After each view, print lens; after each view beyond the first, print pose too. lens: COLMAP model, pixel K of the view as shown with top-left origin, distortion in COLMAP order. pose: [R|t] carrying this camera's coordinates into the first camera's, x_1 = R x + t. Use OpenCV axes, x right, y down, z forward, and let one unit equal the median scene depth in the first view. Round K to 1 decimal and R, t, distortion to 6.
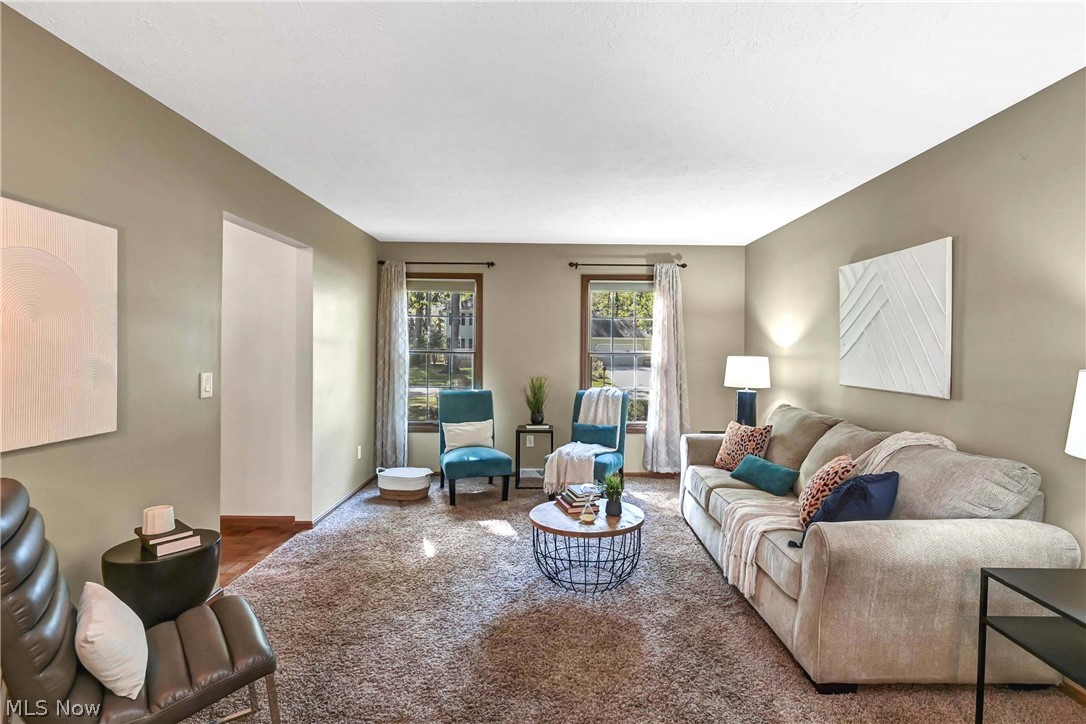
lens RADIAL K [[511.6, 0, 540.5], [0, 511.6, 358.3], [0, 0, 1]] dist [-0.002240, -0.007445]
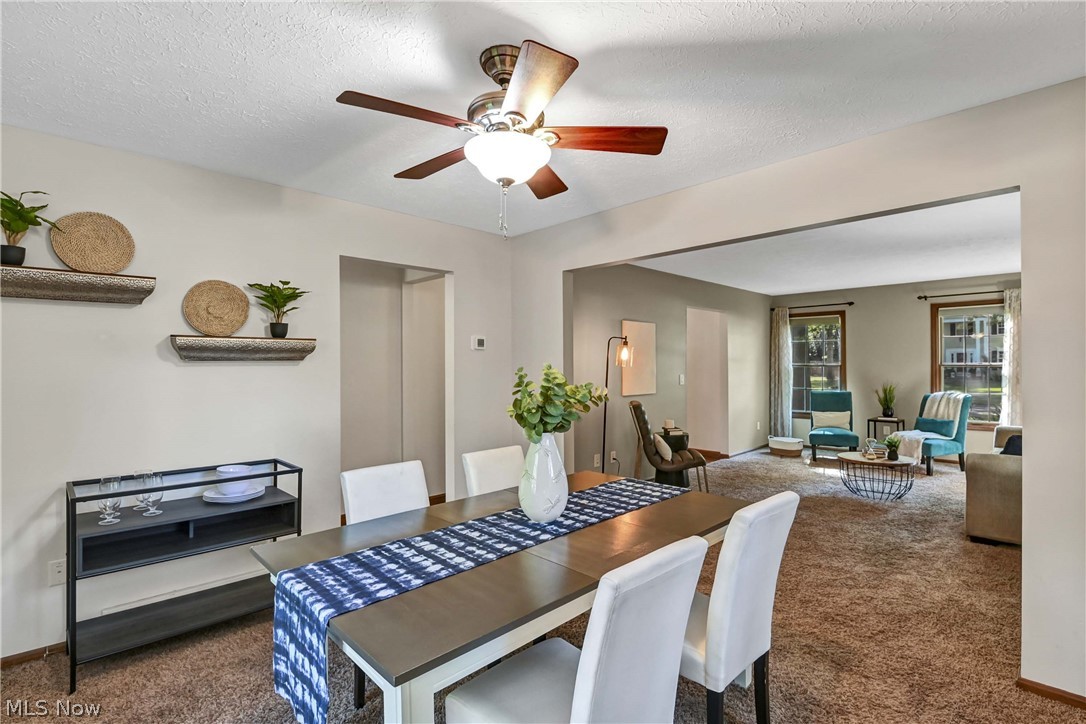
lens RADIAL K [[535.6, 0, 539.1], [0, 535.6, 346.9], [0, 0, 1]] dist [0.002265, -0.007187]
pose [[0.692103, -0.033726, -0.721010, 0.390738], [-0.003639, 0.998732, -0.050211, 0.016082], [0.721789, 0.037375, 0.691103, -0.685040]]
